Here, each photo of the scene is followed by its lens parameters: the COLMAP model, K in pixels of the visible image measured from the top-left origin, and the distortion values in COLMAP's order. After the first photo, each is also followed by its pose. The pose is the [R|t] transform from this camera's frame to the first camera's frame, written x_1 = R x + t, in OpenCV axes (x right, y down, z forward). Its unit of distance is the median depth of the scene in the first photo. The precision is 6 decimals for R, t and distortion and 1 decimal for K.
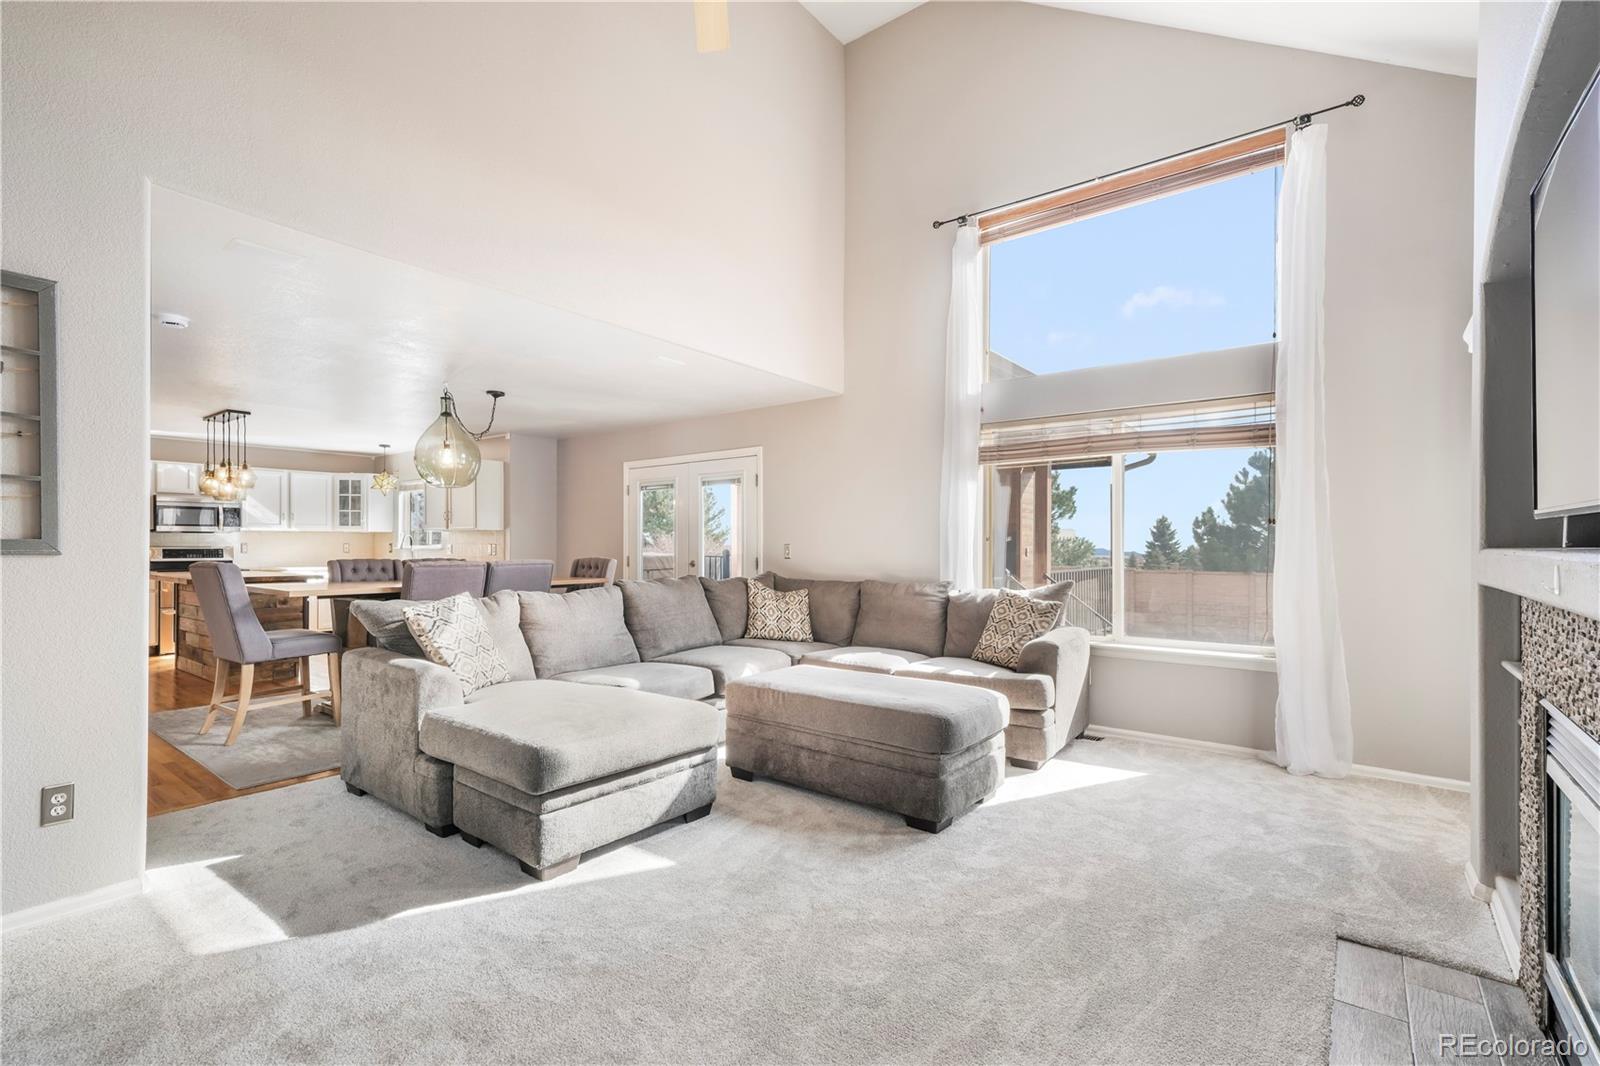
lens RADIAL K [[733.0, 0, 799.4], [0, 733.0, 544.4], [0, 0, 1]] dist [0.003699, 0.000365]
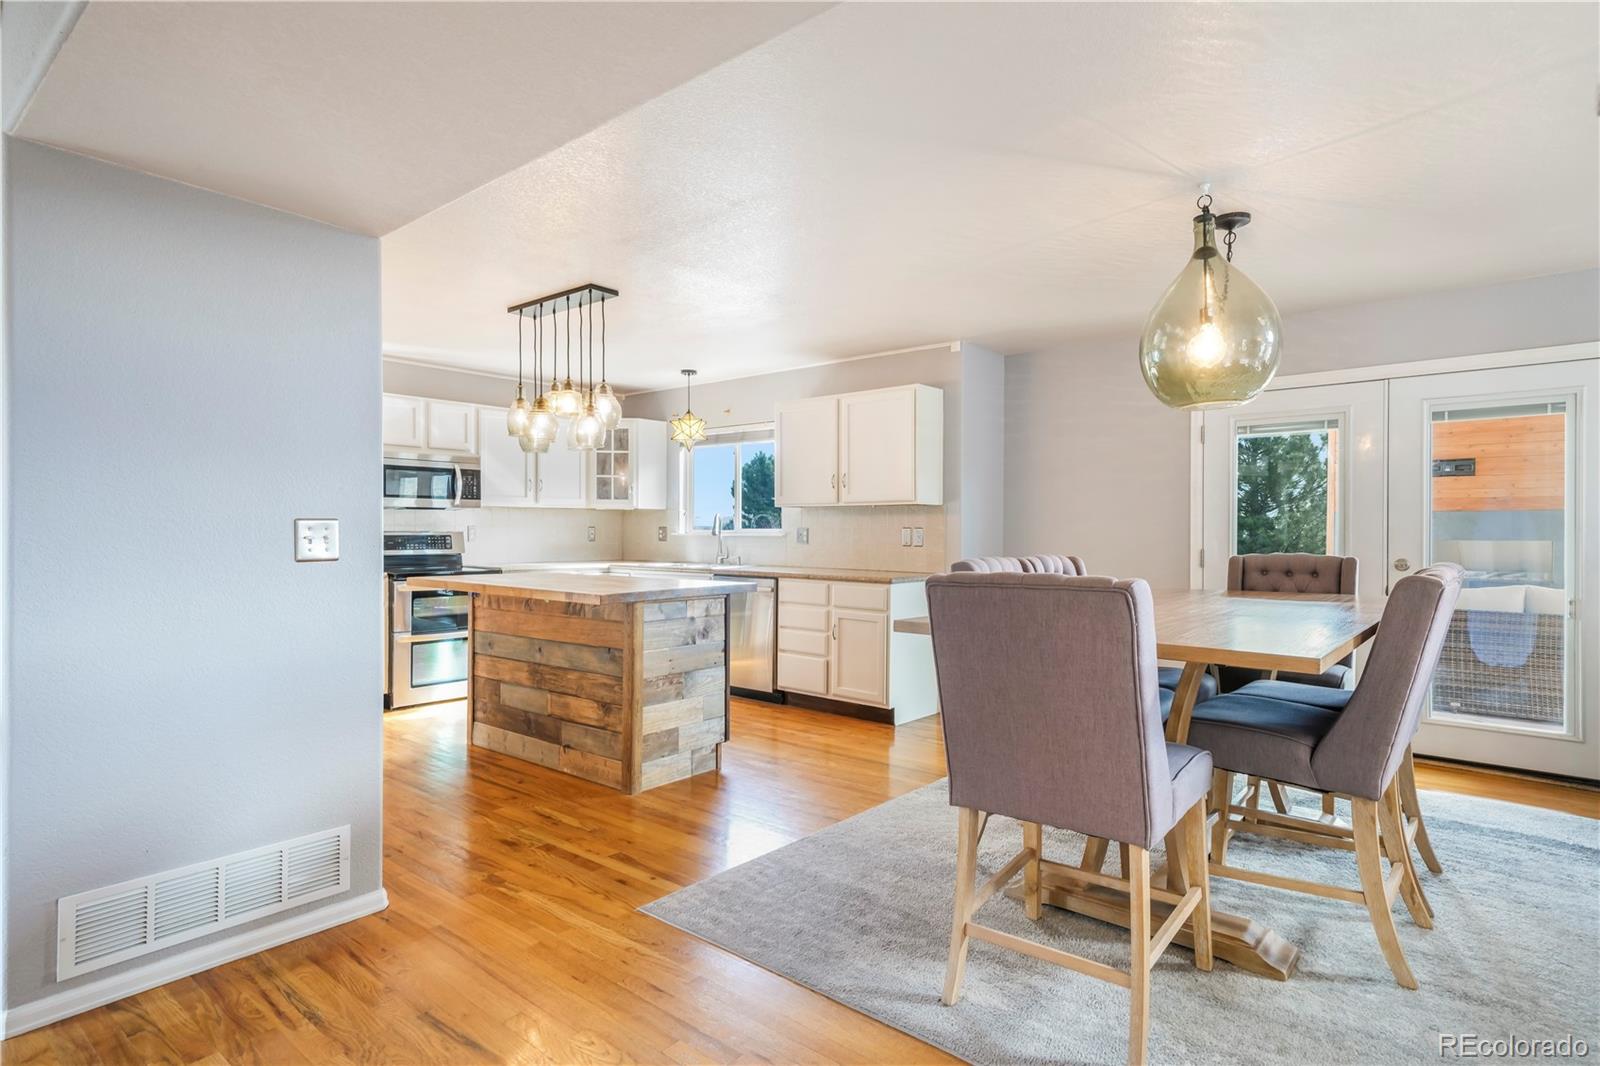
lens RADIAL K [[838.1, 0, 804.6], [0, 838.1, 533.0], [0, 0, 1]] dist [0.003919, 0.000581]
pose [[0.999656, -0.002017, -0.026148, -0.459782], [0.002159, 0.999983, 0.005407, 0.001105], [0.026137, -0.005462, 0.999643, 0.283624]]
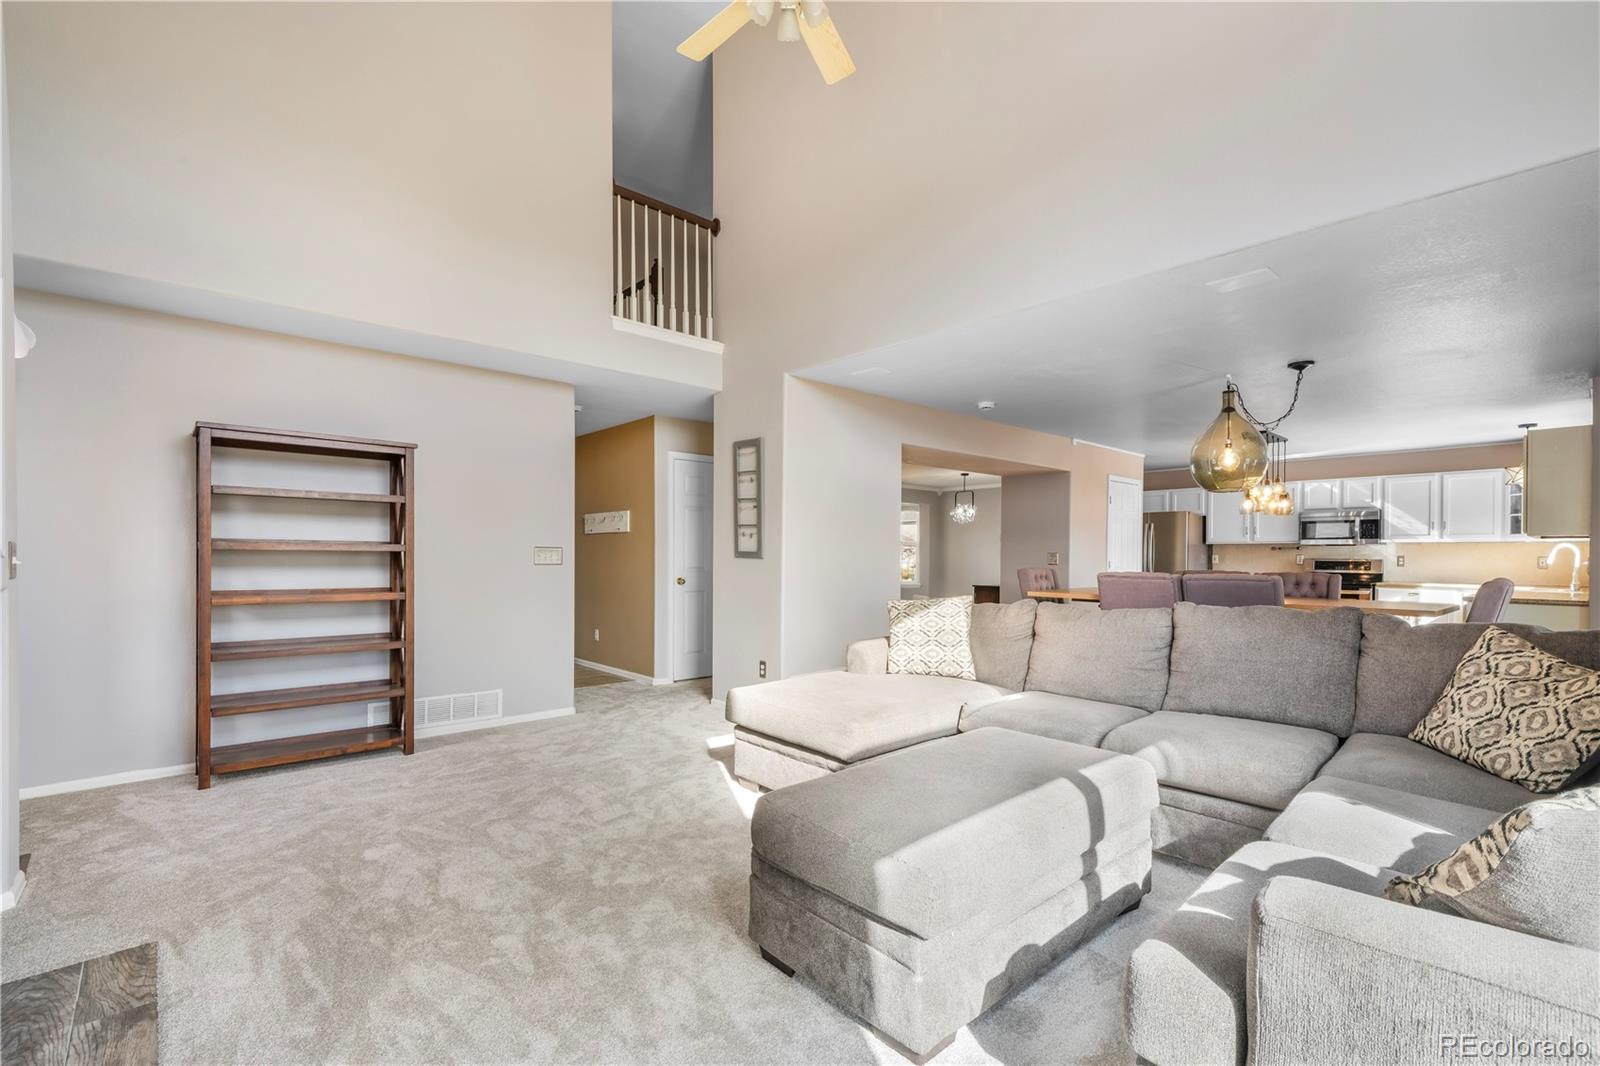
lens RADIAL K [[696.0, 0, 782.9], [0, 696.0, 563.8], [0, 0, 1]] dist [-0.003377, -0.000300]
pose [[-0.200432, 0.010067, -0.979656, 0.294480], [-0.003835, 0.999931, 0.011060, 0.002168], [0.979700, 0.005974, -0.200380, 0.408501]]
